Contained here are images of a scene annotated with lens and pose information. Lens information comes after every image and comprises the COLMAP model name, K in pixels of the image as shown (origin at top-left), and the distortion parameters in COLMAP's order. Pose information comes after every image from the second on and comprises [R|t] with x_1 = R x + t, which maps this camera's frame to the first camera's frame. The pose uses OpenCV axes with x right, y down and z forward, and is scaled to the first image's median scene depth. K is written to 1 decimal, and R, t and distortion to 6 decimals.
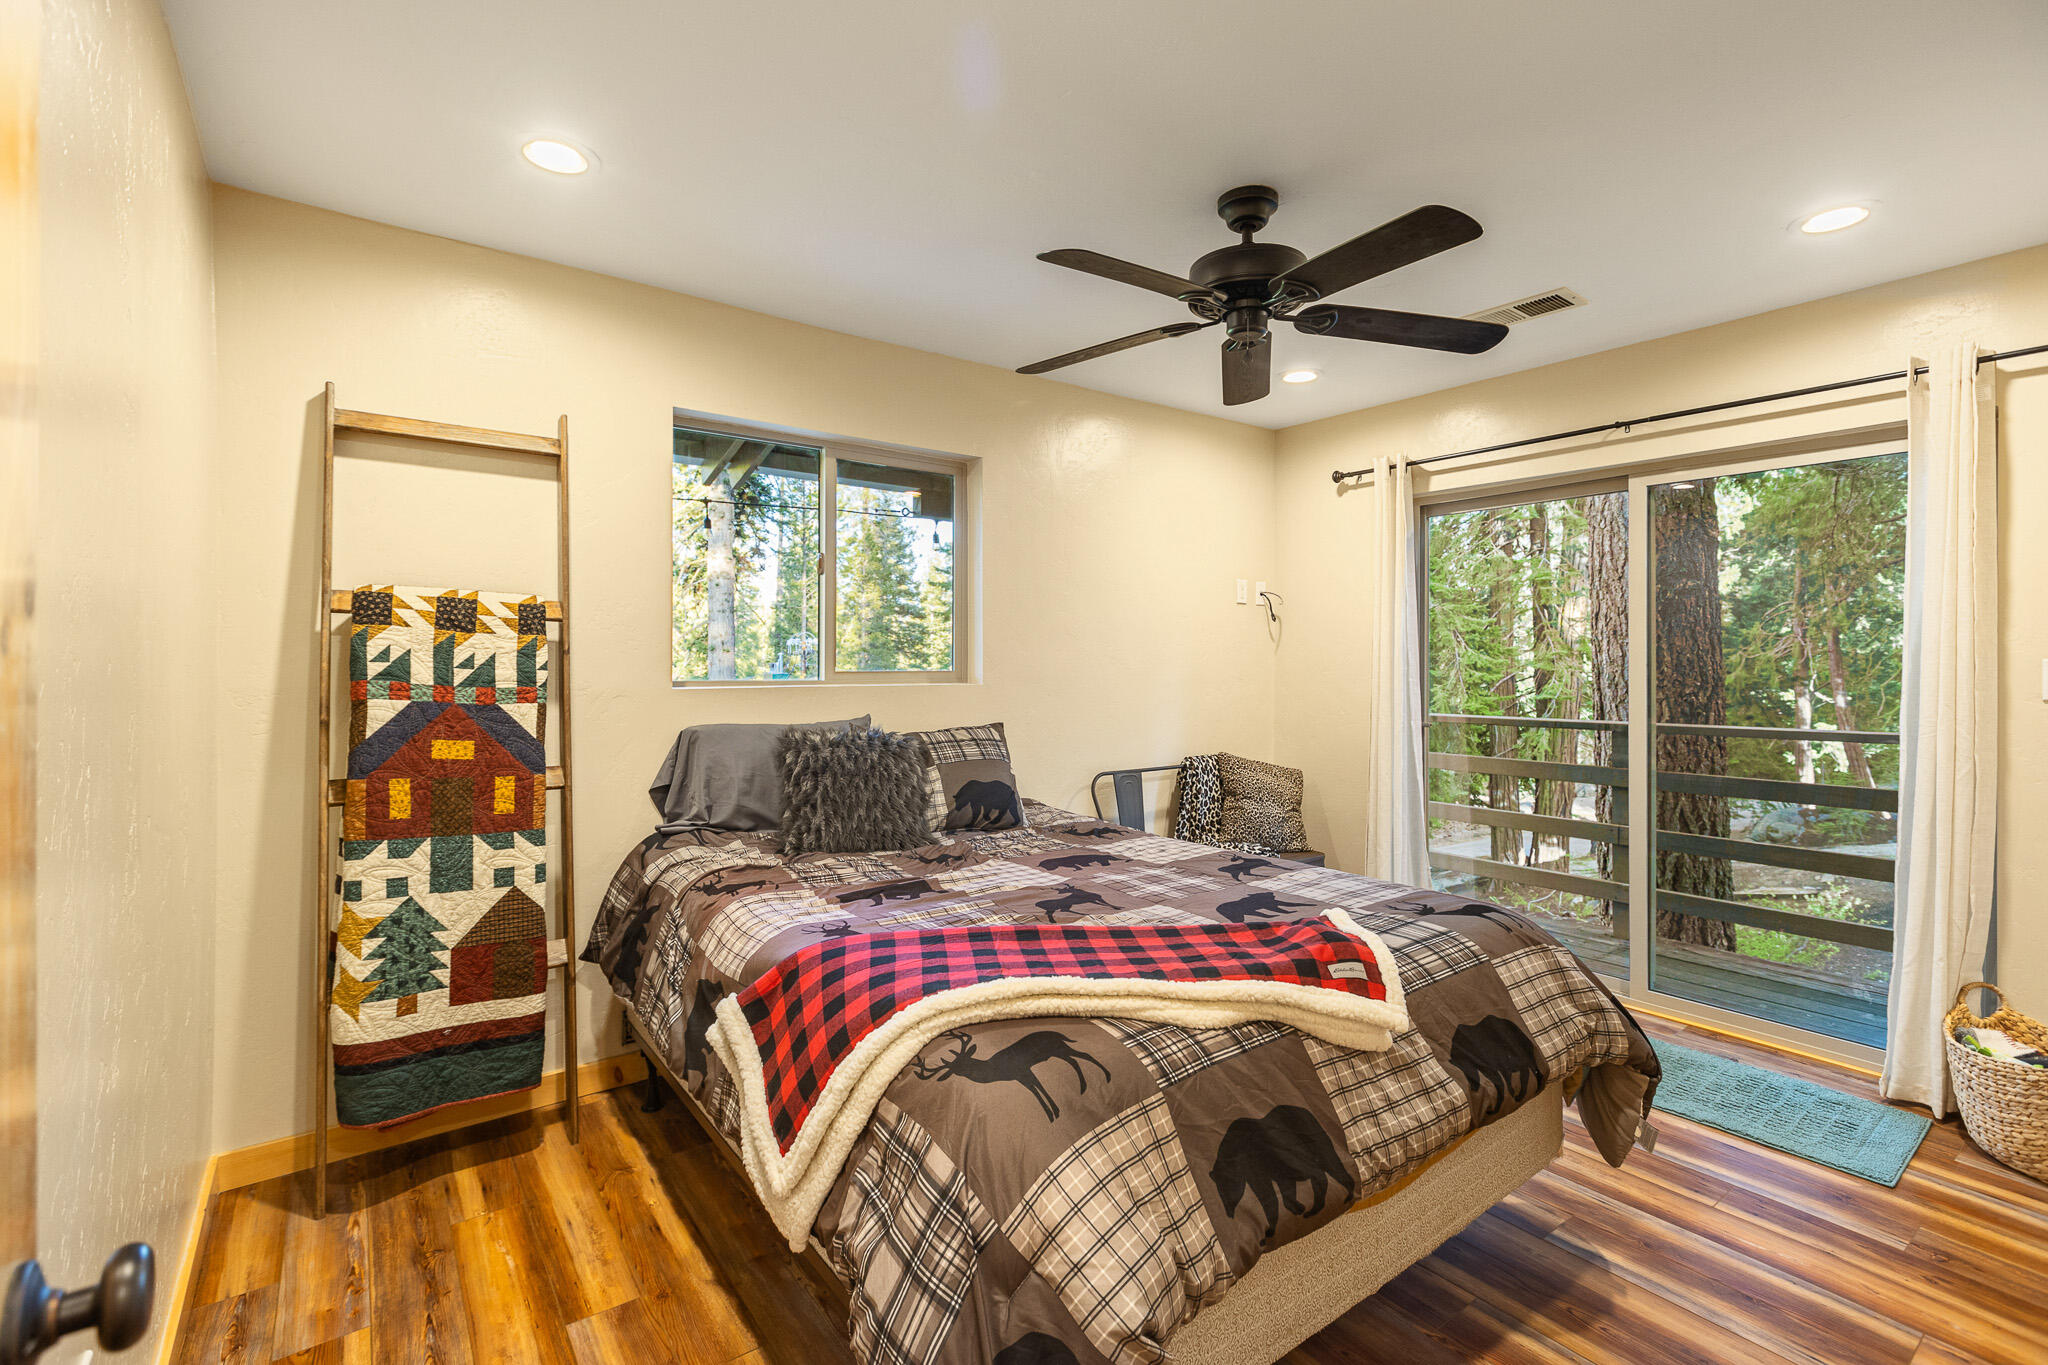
lens RADIAL K [[923.6, 0, 1021.8], [0, 923.6, 682.6], [0, 0, 1]] dist [0.003529, -0.001102]
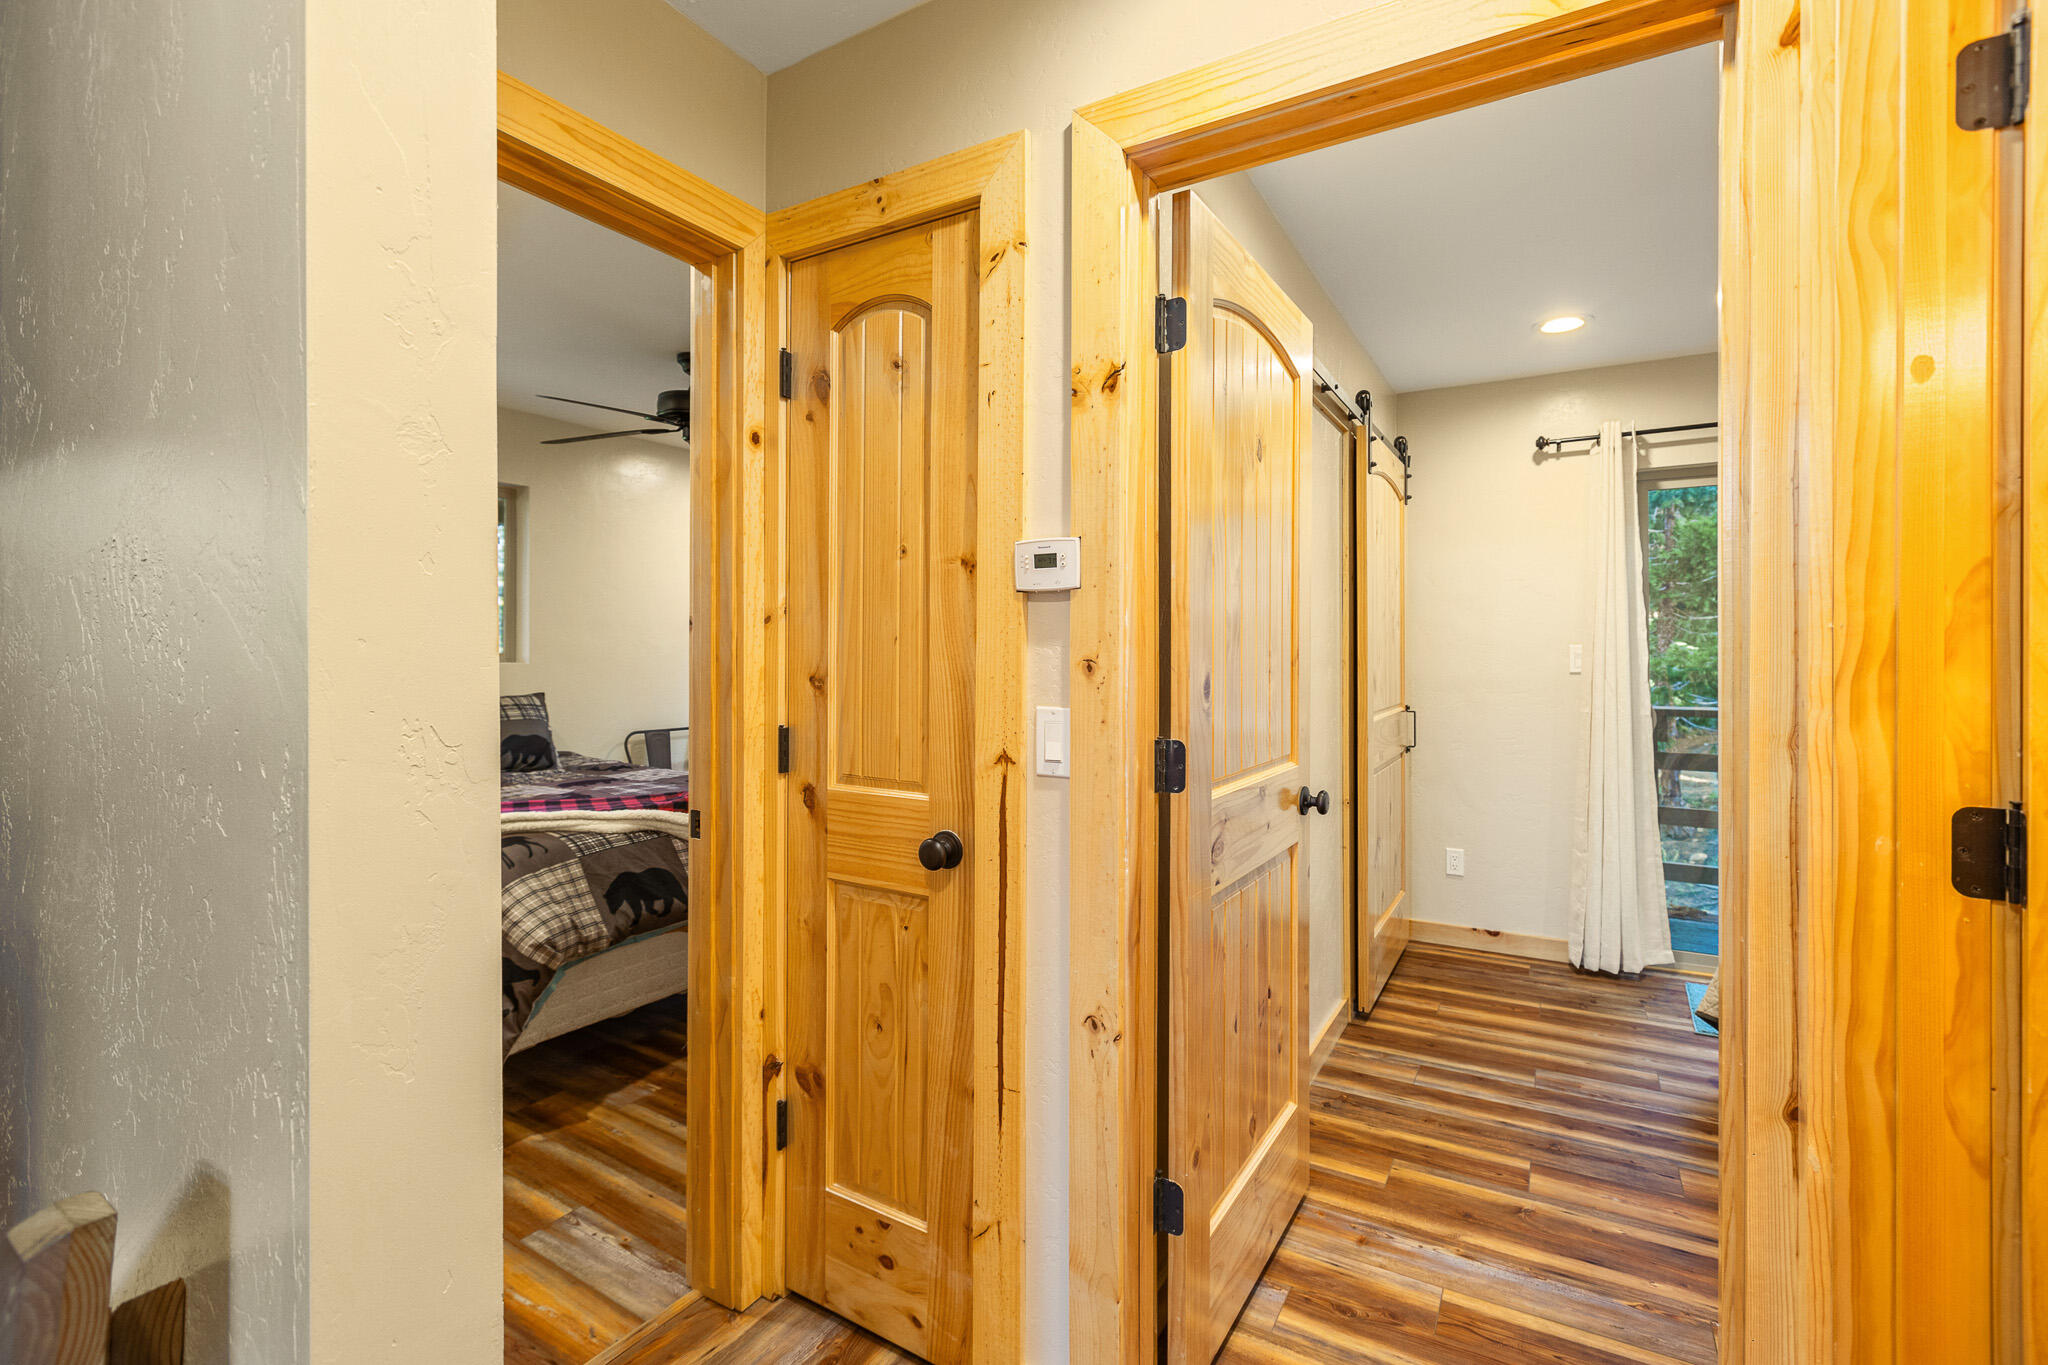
lens RADIAL K [[923.6, 0, 1033.5], [0, 923.6, 663.9], [0, 0, 1]] dist [0.003529, -0.001102]
pose [[0.921195, 0.002805, 0.389091, 0.257296], [0.001448, 0.999942, -0.010637, 0.042255], [-0.389099, 0.010362, 0.921138, -1.129483]]
